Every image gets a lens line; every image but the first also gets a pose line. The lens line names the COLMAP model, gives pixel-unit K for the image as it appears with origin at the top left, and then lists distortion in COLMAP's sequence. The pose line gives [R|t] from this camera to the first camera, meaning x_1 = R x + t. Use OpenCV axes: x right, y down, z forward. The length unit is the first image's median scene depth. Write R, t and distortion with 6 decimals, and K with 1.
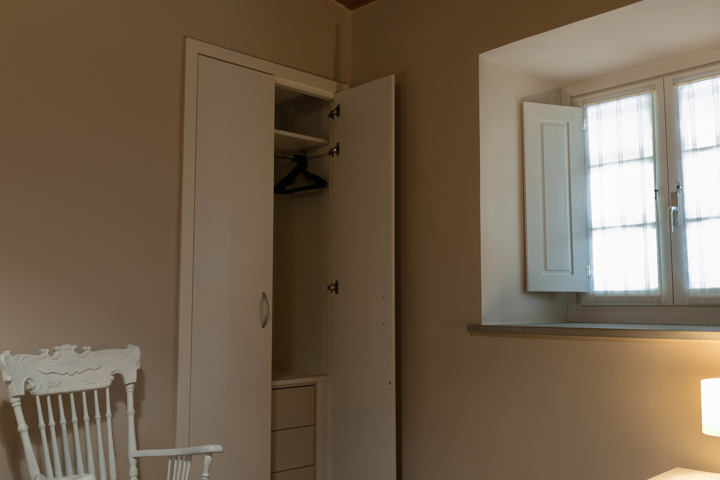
lens RADIAL K [[687.7, 0, 364.2], [0, 687.7, 238.9], [0, 0, 1]] dist [-0.001099, 0.000000]
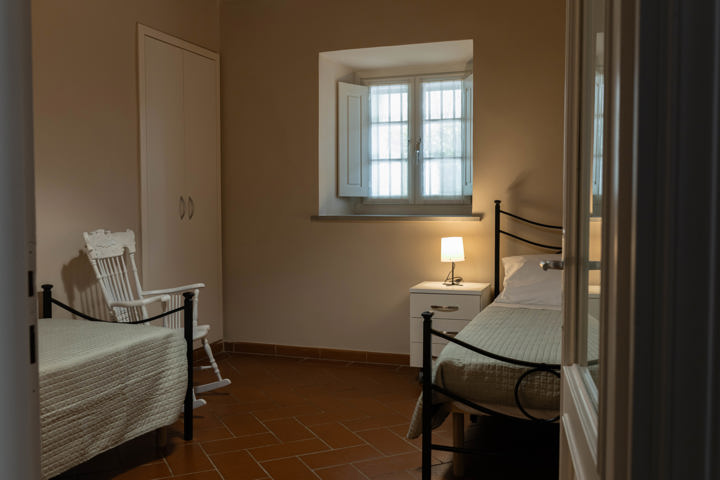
lens RADIAL K [[687.7, 0, 357.7], [0, 687.7, 239.1], [0, 0, 1]] dist [-0.001099, 0.000000]
pose [[0.896181, -0.024176, 0.443029, -0.491501], [-0.040673, 0.989834, 0.136291, -0.054491], [-0.441820, -0.140161, 0.886087, -0.563822]]
